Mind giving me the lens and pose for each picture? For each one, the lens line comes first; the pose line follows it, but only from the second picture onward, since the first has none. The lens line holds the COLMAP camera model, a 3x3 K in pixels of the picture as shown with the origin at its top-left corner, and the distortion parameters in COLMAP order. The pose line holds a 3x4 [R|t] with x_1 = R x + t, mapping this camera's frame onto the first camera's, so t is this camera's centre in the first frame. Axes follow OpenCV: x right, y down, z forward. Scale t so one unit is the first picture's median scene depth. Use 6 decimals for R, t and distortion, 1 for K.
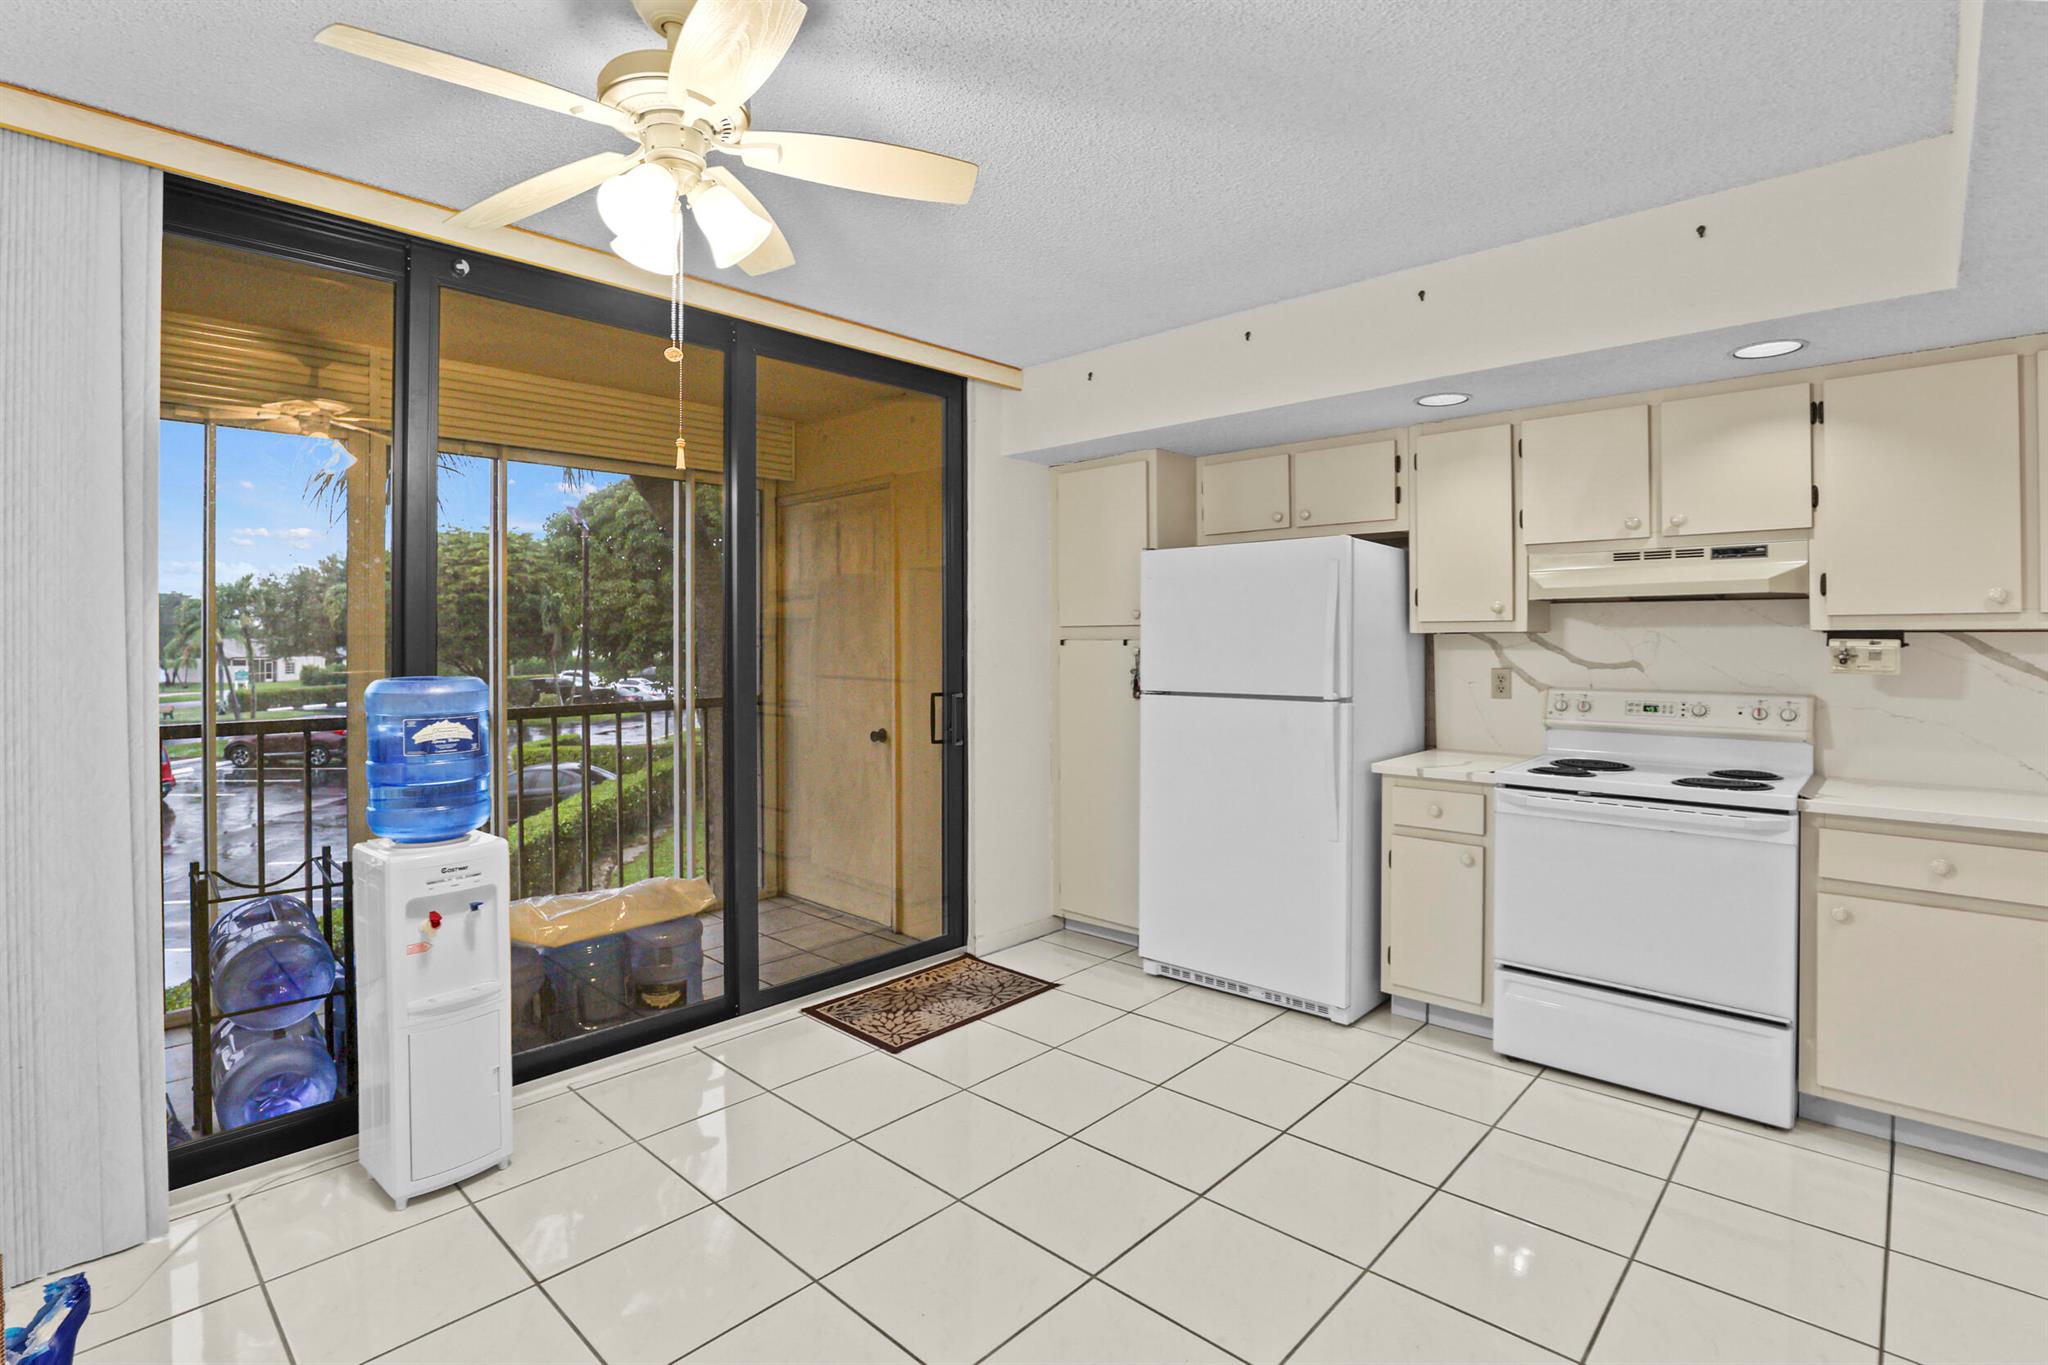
lens RADIAL K [[957.8, 0, 1030.2], [0, 957.8, 633.8], [0, 0, 1]] dist [-0.008620, 0.000397]
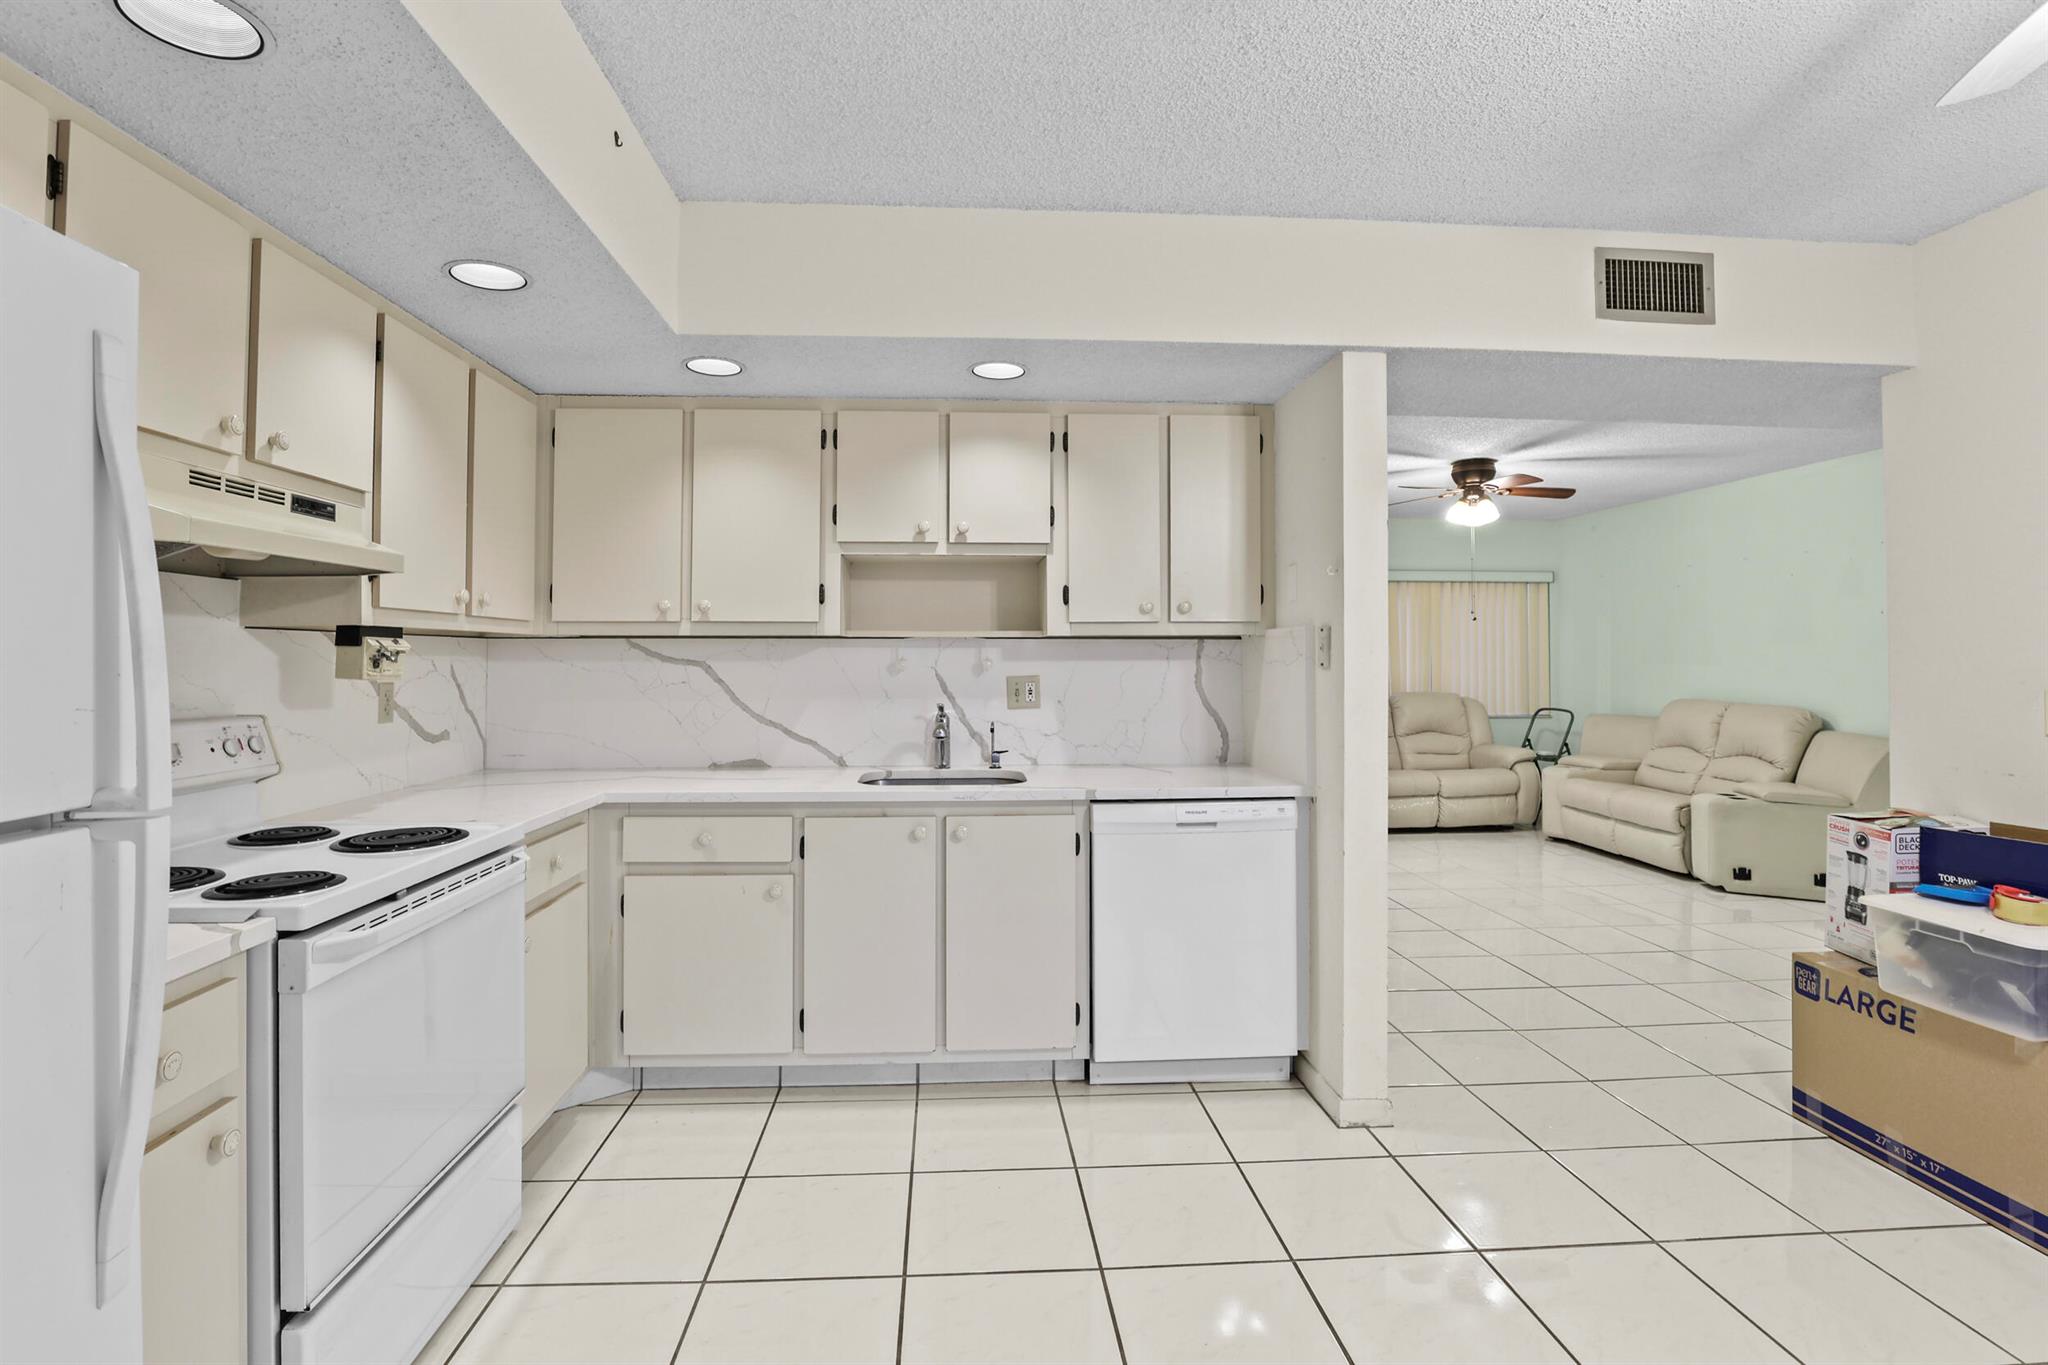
lens RADIAL K [[957.8, 0, 1010.4], [0, 957.8, 645.7], [0, 0, 1]] dist [-0.008620, 0.000397]
pose [[-0.727380, 0.007768, 0.686191, -0.086109], [0.000092, 0.999937, -0.011223, 0.020573], [-0.686234, -0.008100, -0.727335, 1.133426]]
